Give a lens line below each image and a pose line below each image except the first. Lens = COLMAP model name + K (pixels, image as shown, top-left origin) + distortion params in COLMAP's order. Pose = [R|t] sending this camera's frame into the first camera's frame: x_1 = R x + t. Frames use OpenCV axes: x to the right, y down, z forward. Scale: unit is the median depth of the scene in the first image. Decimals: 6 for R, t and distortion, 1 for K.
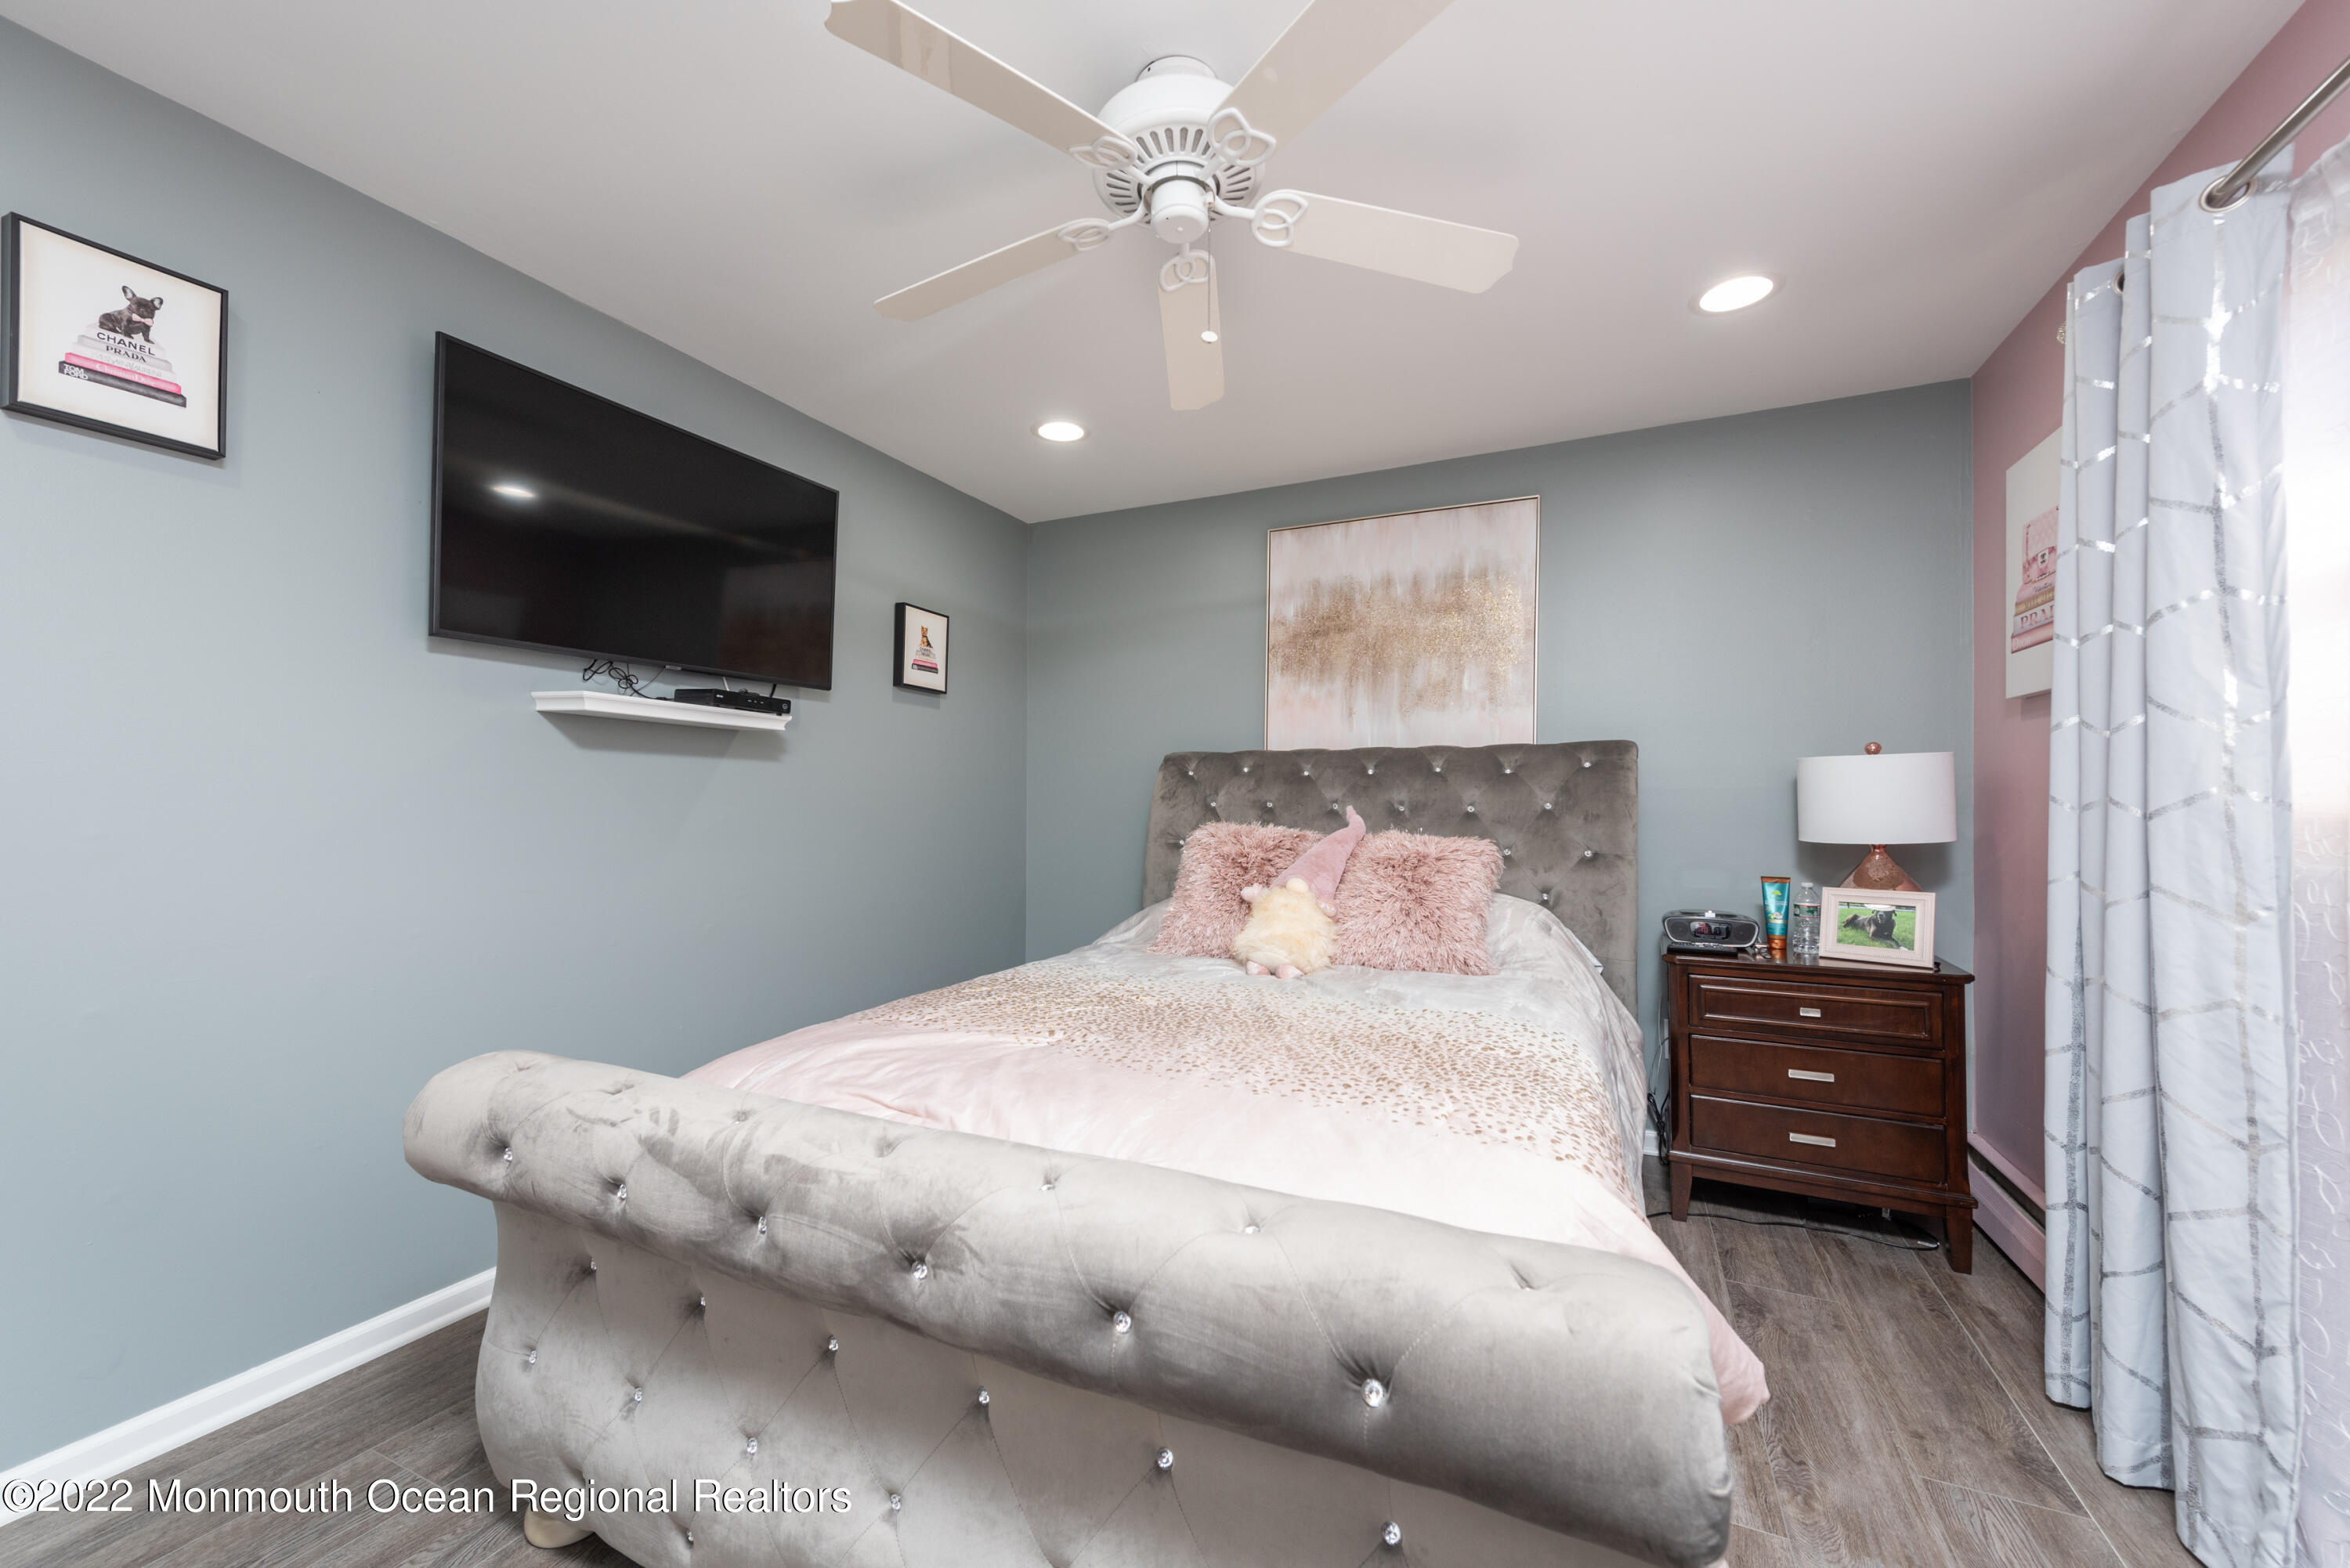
lens RADIAL K [[904.8, 0, 1190.1], [0, 904.8, 789.6], [0, 0, 1]] dist [0.000774, -0.000001]
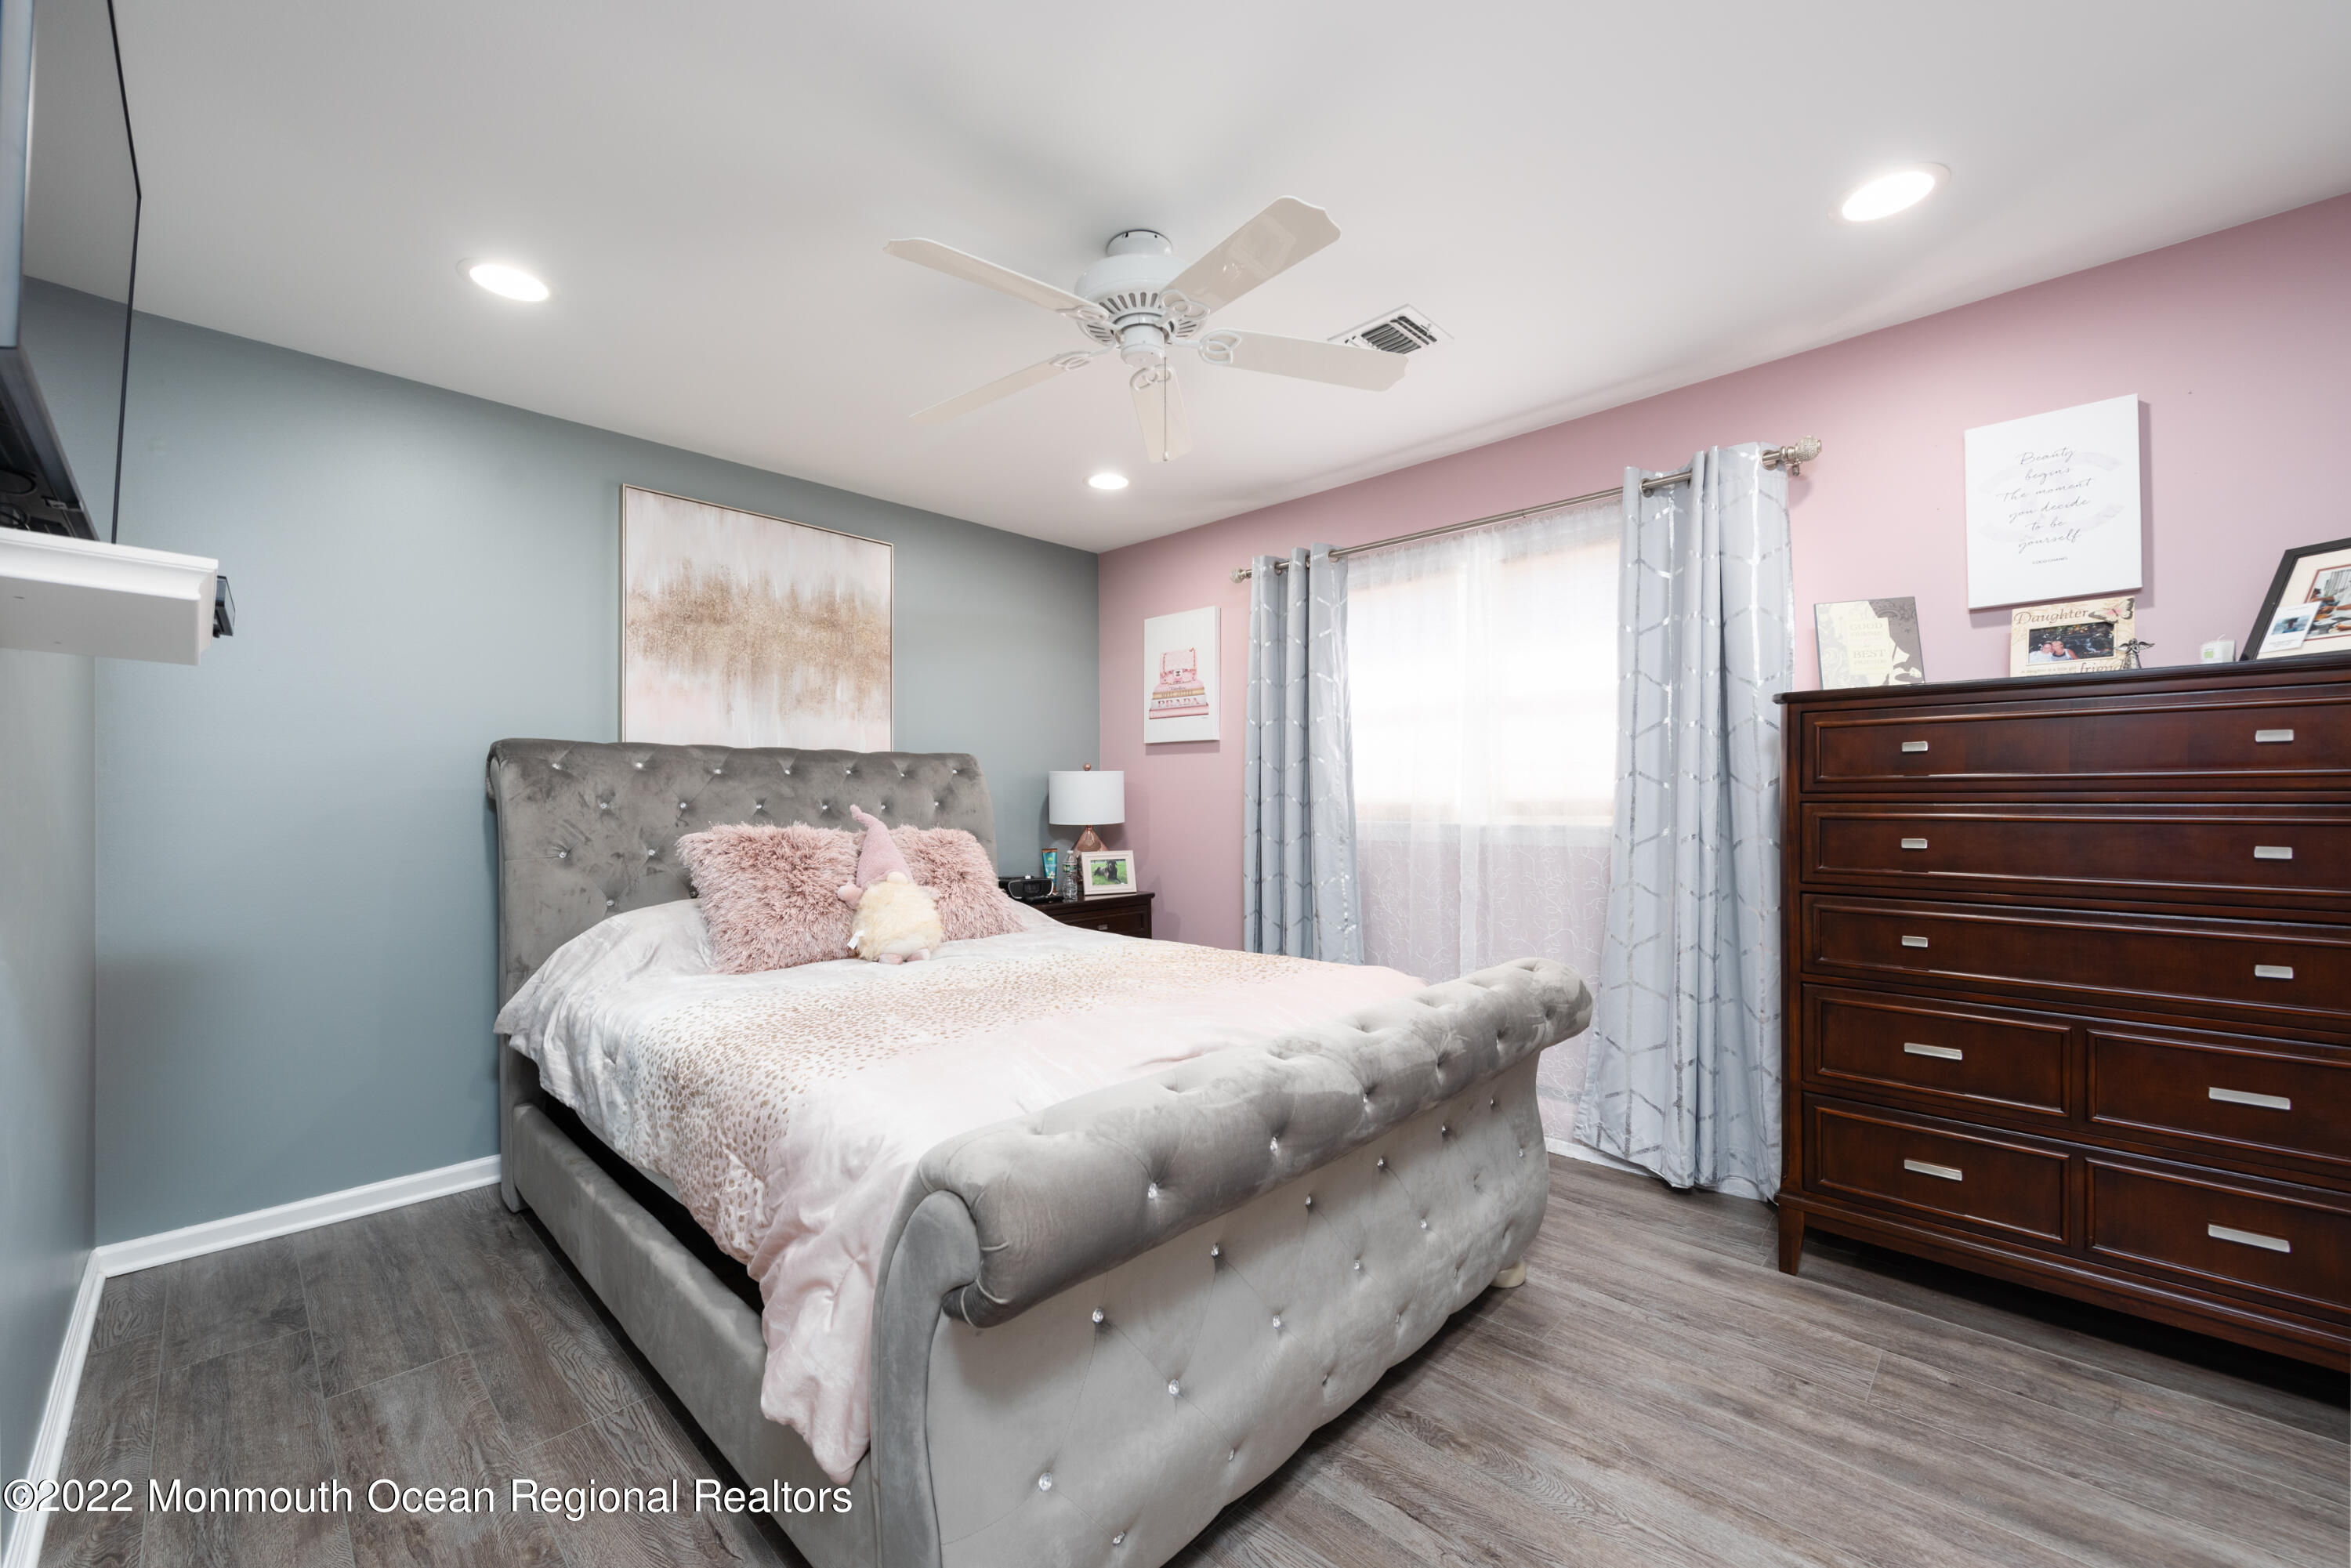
lens RADIAL K [[905.2, 0, 1190.6], [0, 905.2, 789.6], [0, 0, 1]] dist [0.000774, -0.000001]
pose [[0.312494, 0.007641, 0.949889, -0.595689], [-0.004371, 0.999969, -0.006606, 0.004782], [-0.949910, -0.002088, 0.312517, 0.240748]]
